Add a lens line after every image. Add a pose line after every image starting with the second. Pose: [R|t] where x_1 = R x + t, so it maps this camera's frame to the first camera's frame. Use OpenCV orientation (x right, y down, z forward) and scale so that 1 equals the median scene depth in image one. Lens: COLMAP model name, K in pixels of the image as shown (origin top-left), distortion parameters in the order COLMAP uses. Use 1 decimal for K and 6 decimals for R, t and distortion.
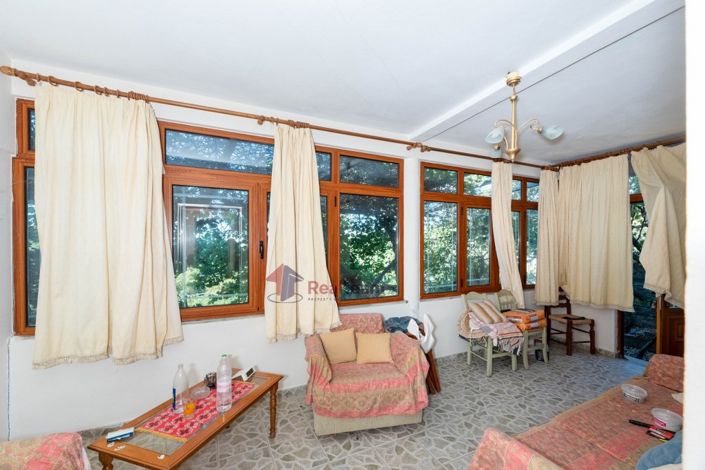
lens RADIAL K [[304.7, 0, 352.4], [0, 304.7, 239.9], [0, 0, 1]] dist [0.002553, -0.000026]
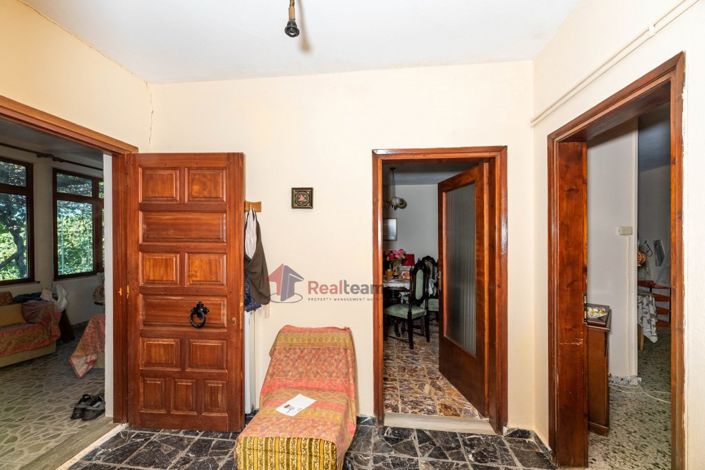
lens RADIAL K [[304.7, 0, 352.9], [0, 304.7, 236.9], [0, 0, 1]] dist [0.002553, -0.000026]
pose [[0.547719, -0.007744, 0.836627, -0.148917], [0.002094, 0.999967, 0.007885, 0.018556], [-0.836660, -0.002567, 0.547717, -0.697916]]
